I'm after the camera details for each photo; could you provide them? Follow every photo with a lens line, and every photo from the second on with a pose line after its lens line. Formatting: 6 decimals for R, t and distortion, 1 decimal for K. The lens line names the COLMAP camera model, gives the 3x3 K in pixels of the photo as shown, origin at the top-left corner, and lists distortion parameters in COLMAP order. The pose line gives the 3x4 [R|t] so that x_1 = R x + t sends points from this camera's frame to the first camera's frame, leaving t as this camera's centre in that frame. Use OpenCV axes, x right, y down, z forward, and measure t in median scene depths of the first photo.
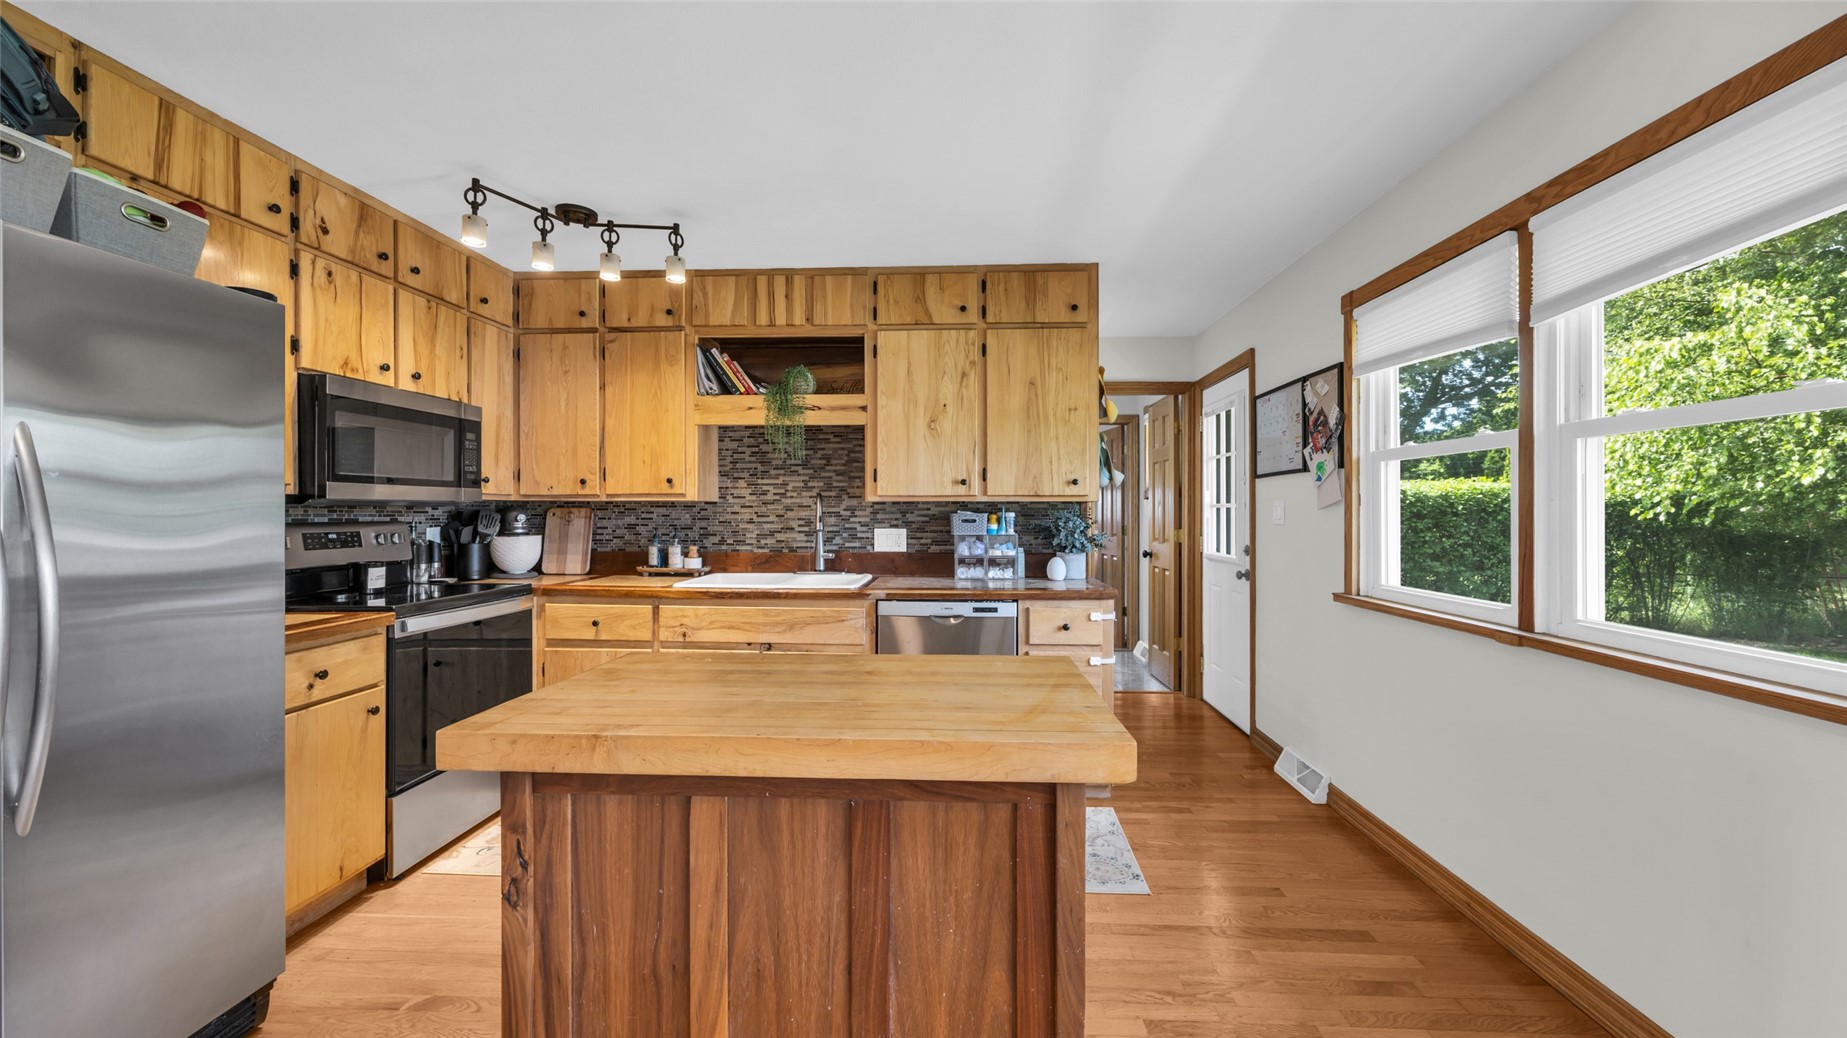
lens RADIAL K [[713.7, 0, 931.2], [0, 713.7, 509.6], [0, 0, 1]] dist [-0.001749, -0.000014]
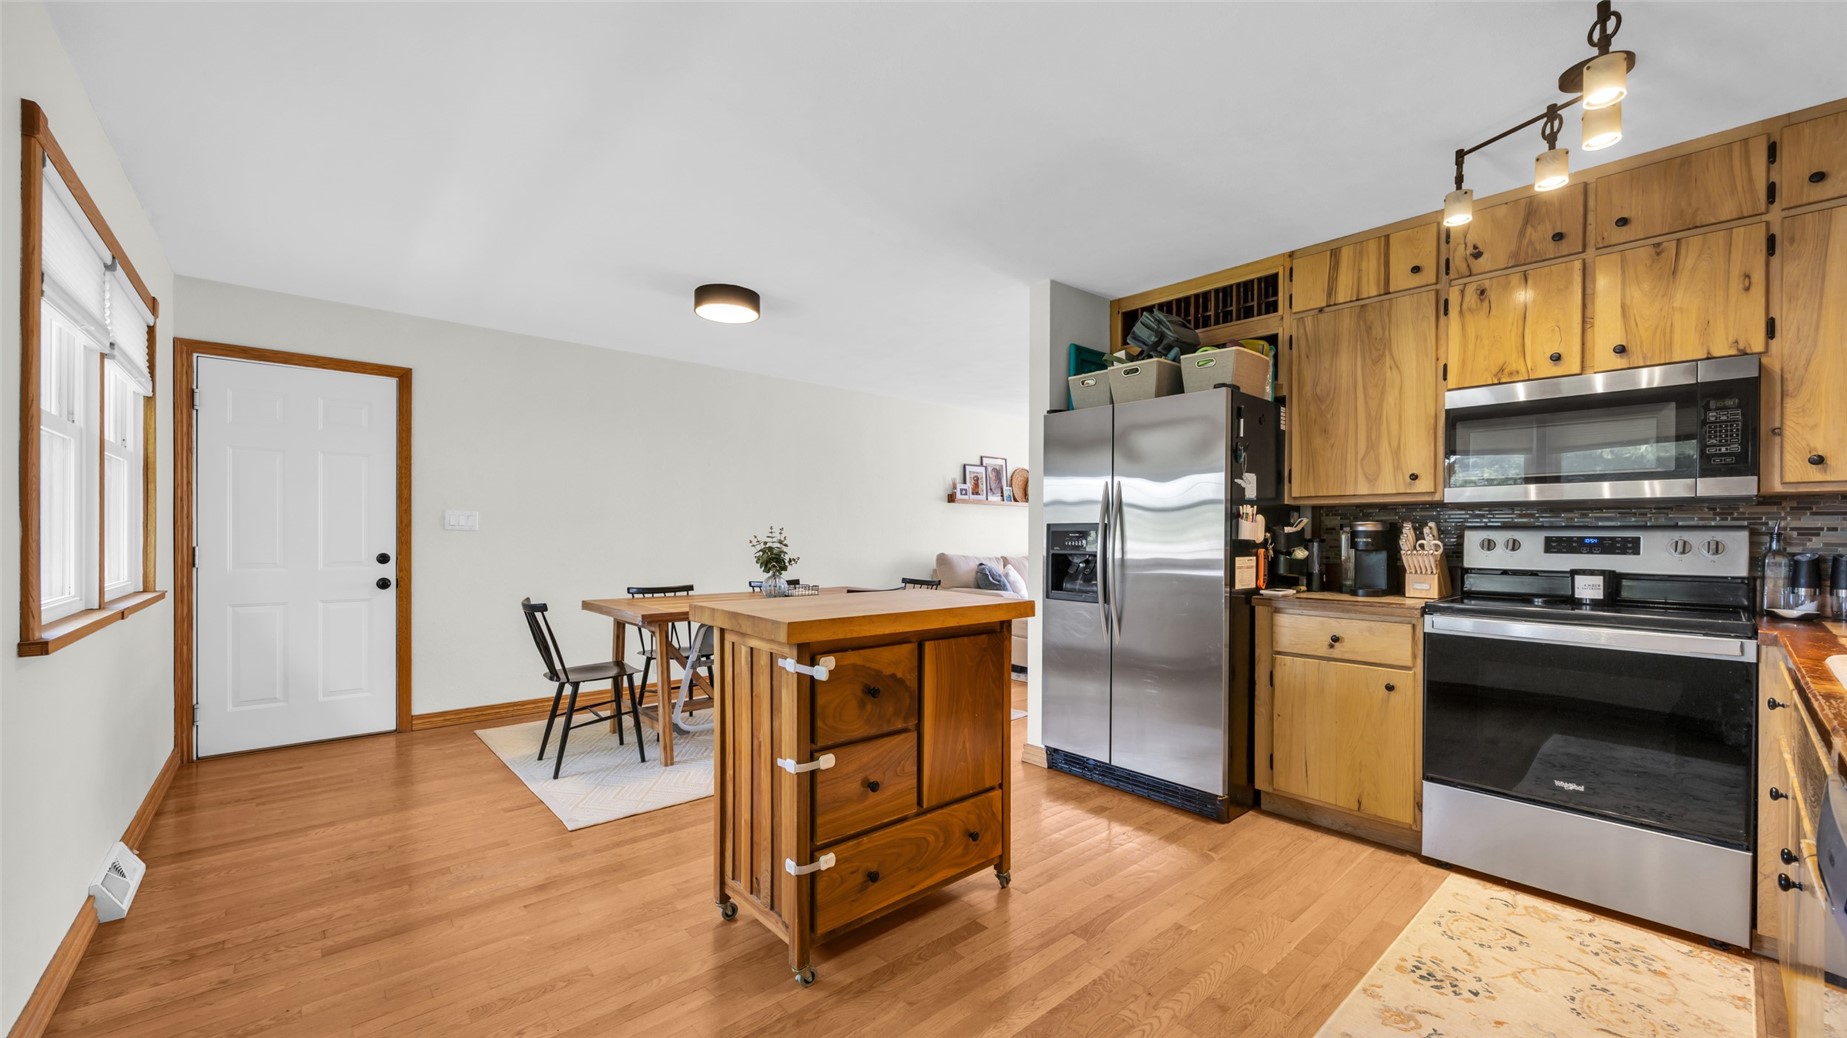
lens RADIAL K [[705.8, 0, 925.0], [0, 705.8, 535.2], [0, 0, 1]] dist [-0.000974, -0.000126]
pose [[-0.712700, -0.000113, -0.701469, 0.365206], [-0.001337, 0.999998, 0.001197, 0.024995], [0.701467, 0.001791, -0.712699, 0.859052]]
